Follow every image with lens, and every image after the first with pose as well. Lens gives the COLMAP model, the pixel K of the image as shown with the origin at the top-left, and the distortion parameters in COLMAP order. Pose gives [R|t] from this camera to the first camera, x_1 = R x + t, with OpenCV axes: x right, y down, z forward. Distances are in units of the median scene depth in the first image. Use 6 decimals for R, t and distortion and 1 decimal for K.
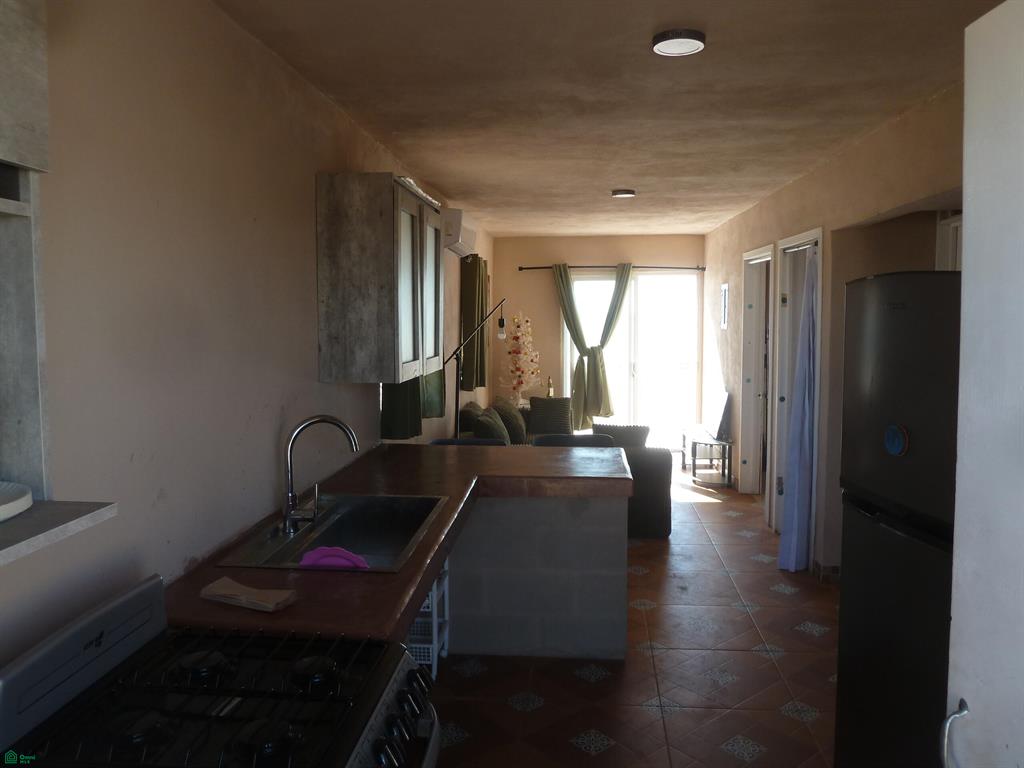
lens RADIAL K [[759.8, 0, 509.8], [0, 759.8, 378.1], [0, 0, 1]] dist [-0.035538, 0.012069]
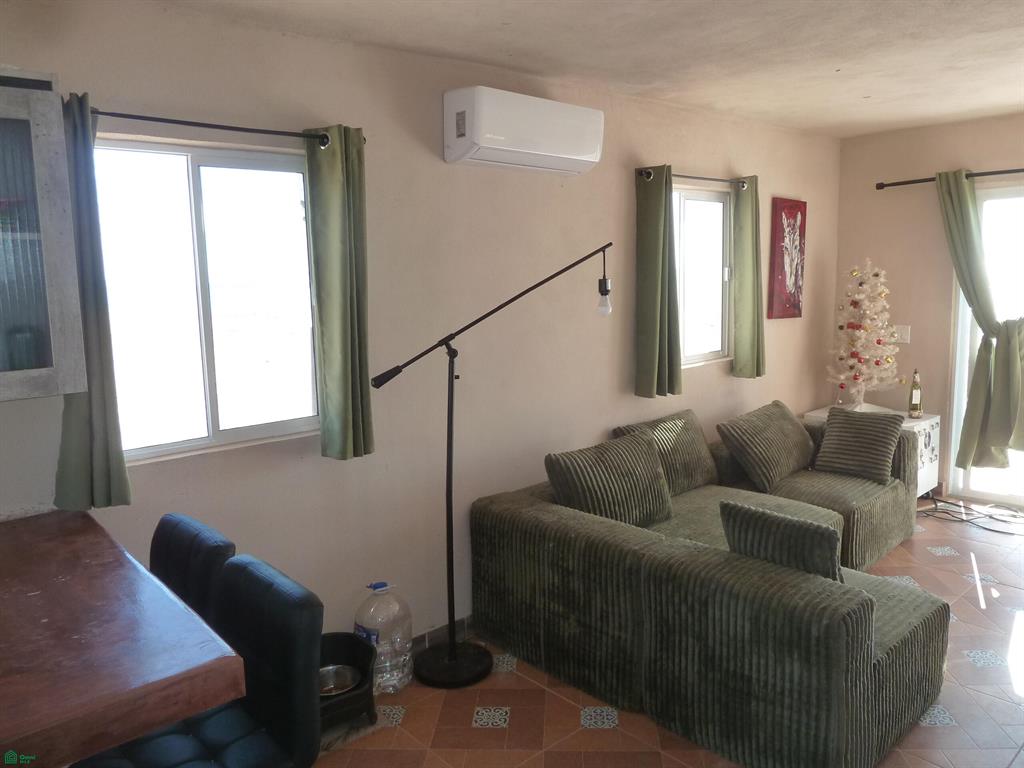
lens RADIAL K [[759.8, 0, 522.6], [0, 759.8, 380.8], [0, 0, 1]] dist [-0.035538, 0.012069]
pose [[0.739155, 0.076942, -0.669126, 0.218213], [-0.029888, 0.996222, 0.081538, -0.032151], [0.672872, -0.040270, 0.738662, 0.374355]]
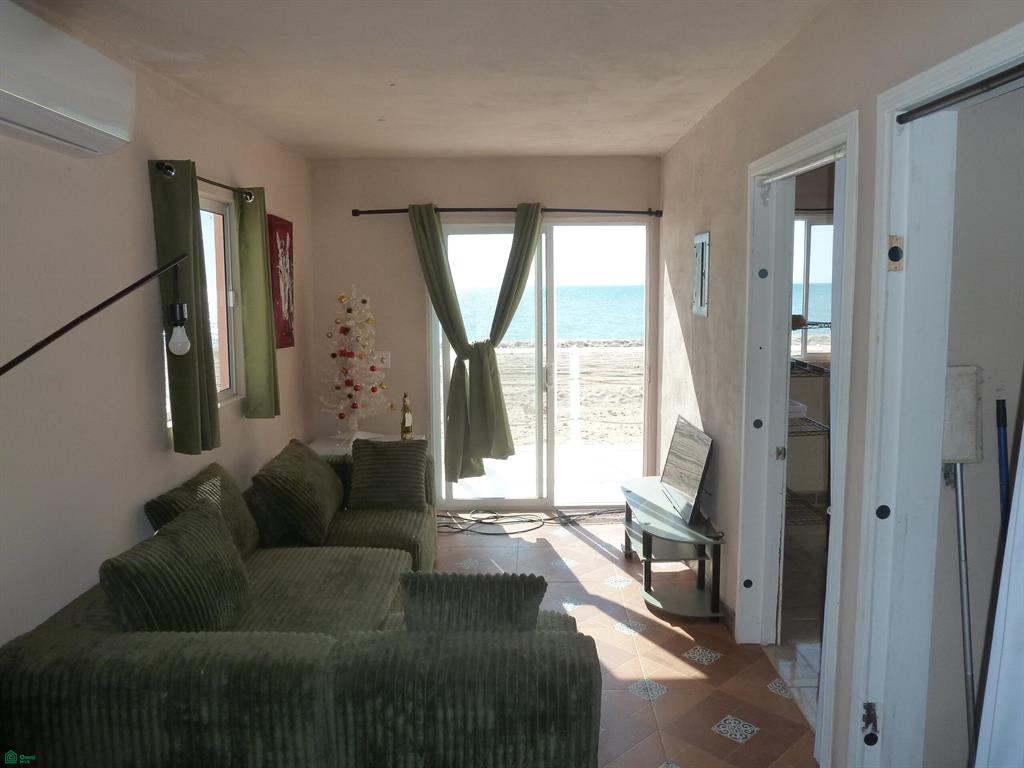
lens RADIAL K [[759.8, 0, 509.2], [0, 759.8, 382.0], [0, 0, 1]] dist [-0.035538, 0.012069]
pose [[0.997067, -0.010250, 0.075849, 0.089385], [0.007256, 0.999187, 0.039648, -0.034824], [-0.076194, -0.038982, 0.996331, 0.401397]]
